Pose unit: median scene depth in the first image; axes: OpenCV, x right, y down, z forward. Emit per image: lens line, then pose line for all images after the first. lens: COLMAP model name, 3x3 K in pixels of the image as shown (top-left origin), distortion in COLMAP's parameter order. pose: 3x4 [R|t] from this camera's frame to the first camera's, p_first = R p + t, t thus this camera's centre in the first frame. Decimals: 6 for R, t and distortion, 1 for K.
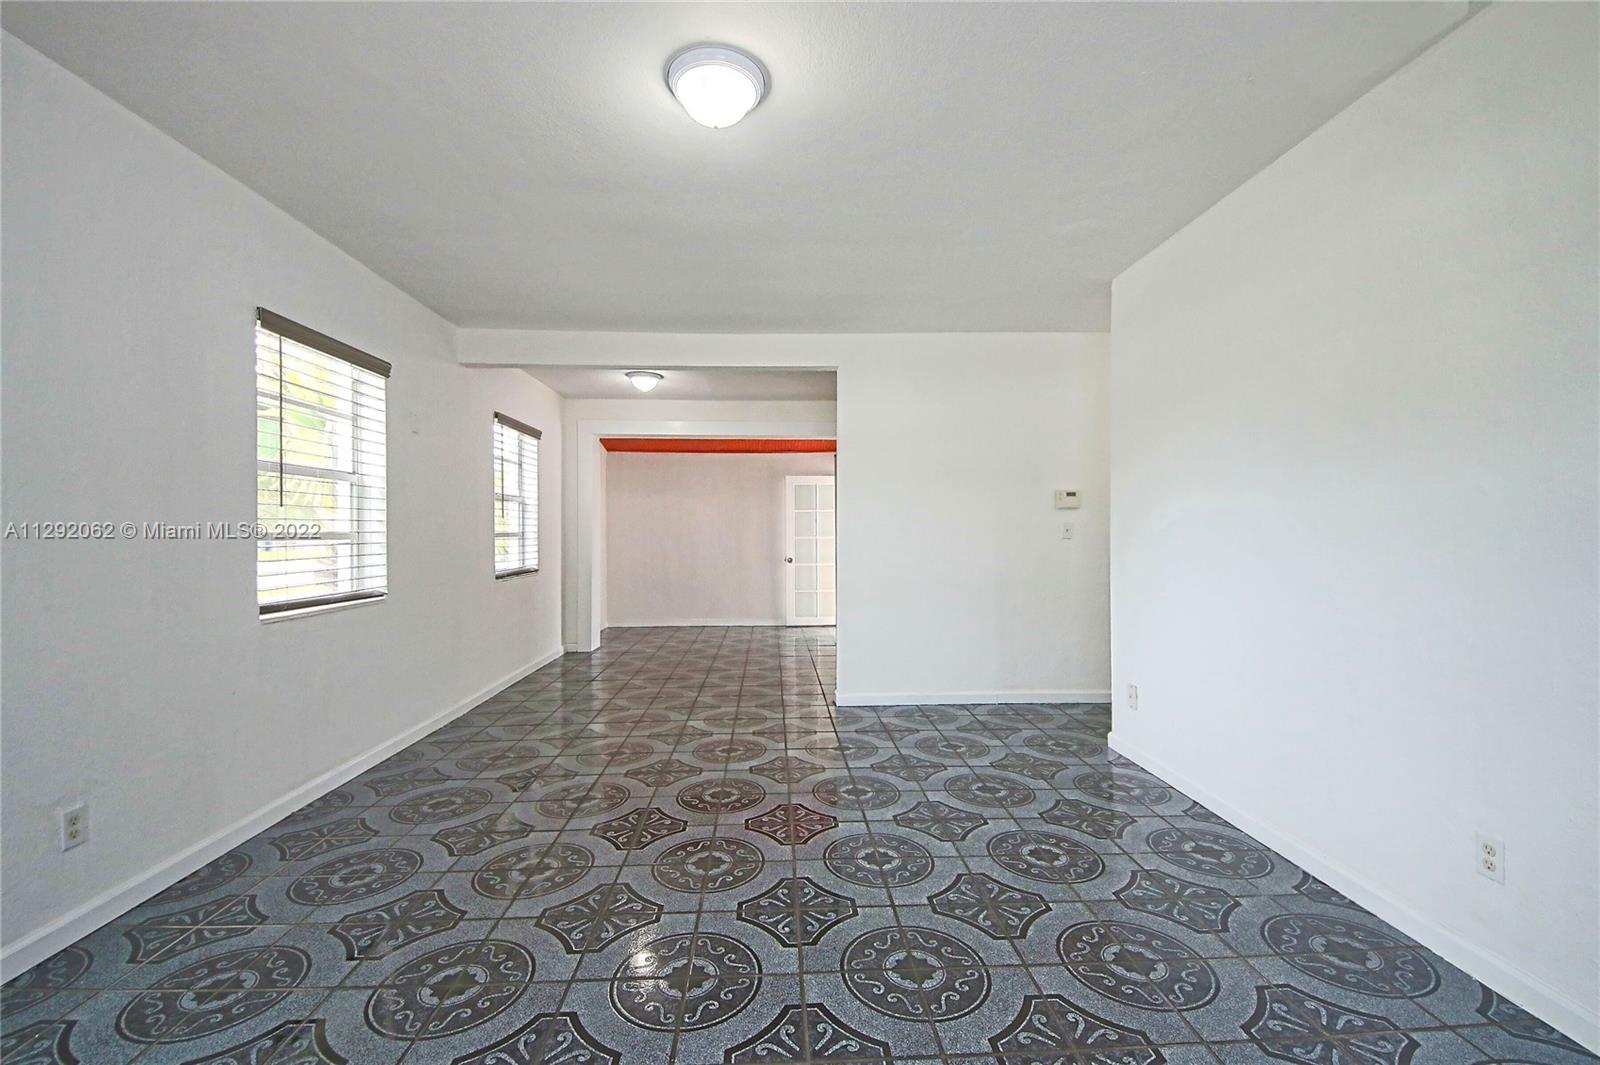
lens RADIAL K [[653.5, 0, 796.2], [0, 653.5, 542.3], [0, 0, 1]] dist [-0.002890, -0.000290]
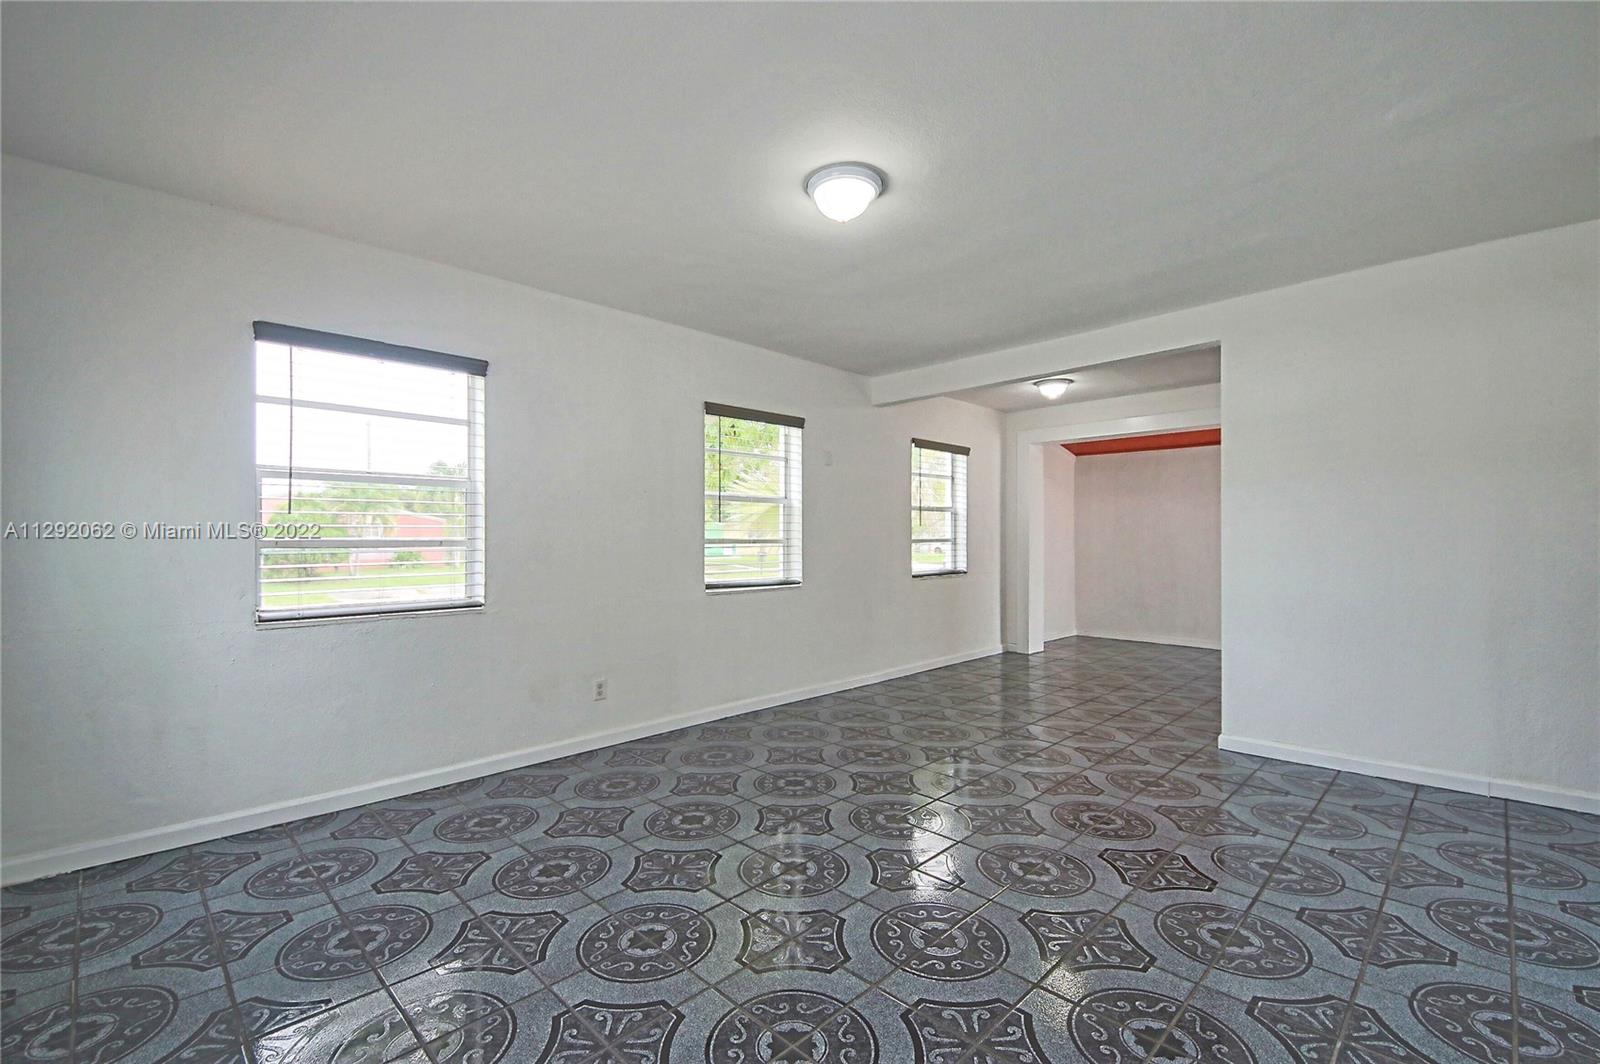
lens RADIAL K [[669.7, 0, 800.0], [0, 669.7, 532.0], [0, 0, 1]] dist [0.016978, -0.000580]
pose [[0.670795, -0.009866, -0.741577, 0.271991], [-0.008492, 0.999744, -0.020982, 0.000153], [0.741594, 0.020372, 0.670539, 0.020620]]
